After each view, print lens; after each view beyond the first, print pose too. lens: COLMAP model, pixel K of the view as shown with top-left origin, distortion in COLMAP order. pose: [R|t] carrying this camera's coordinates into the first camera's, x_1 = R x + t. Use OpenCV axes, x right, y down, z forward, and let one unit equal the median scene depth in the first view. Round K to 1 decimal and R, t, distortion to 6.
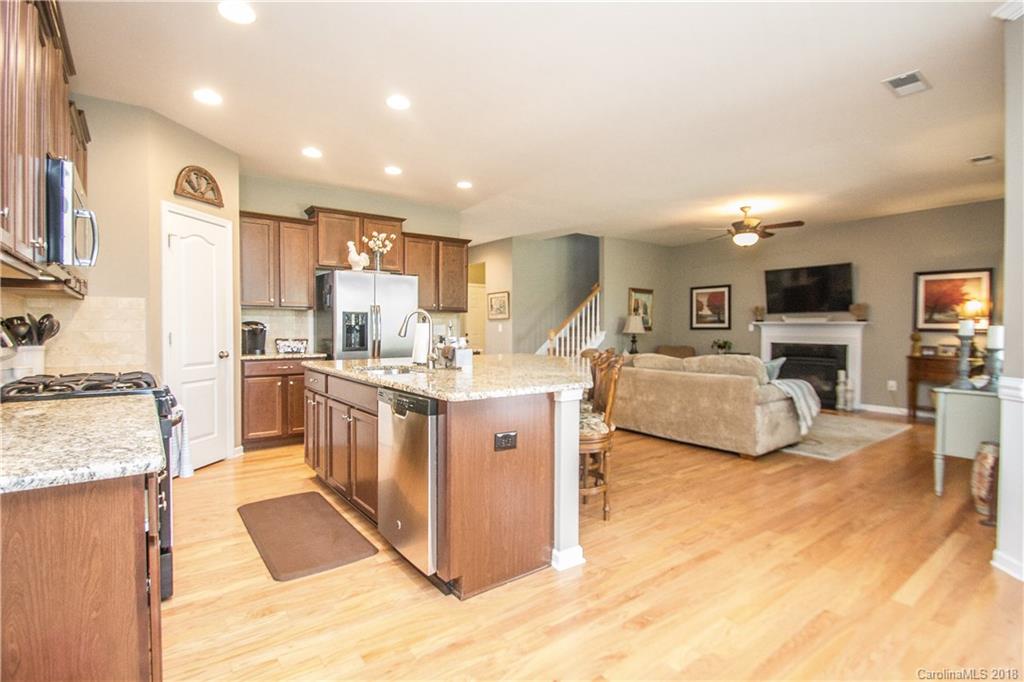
lens RADIAL K [[495.0, 0, 515.9], [0, 495.0, 333.0], [0, 0, 1]] dist [-0.002300, -0.001186]
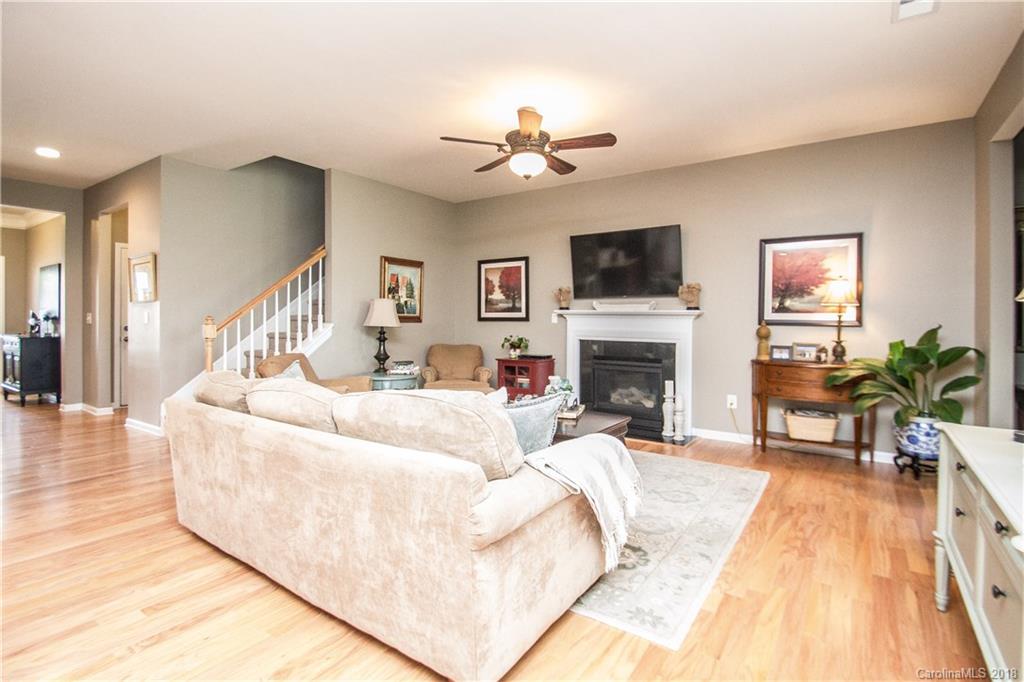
lens RADIAL K [[501.7, 0, 513.3], [0, 501.7, 315.9], [0, 0, 1]] dist [0.005615, -0.013203]
pose [[0.953733, 0.004814, 0.300617, 0.219066], [-0.000427, 0.999893, -0.014656, -0.003862], [-0.300656, 0.013849, 0.953632, 0.360214]]
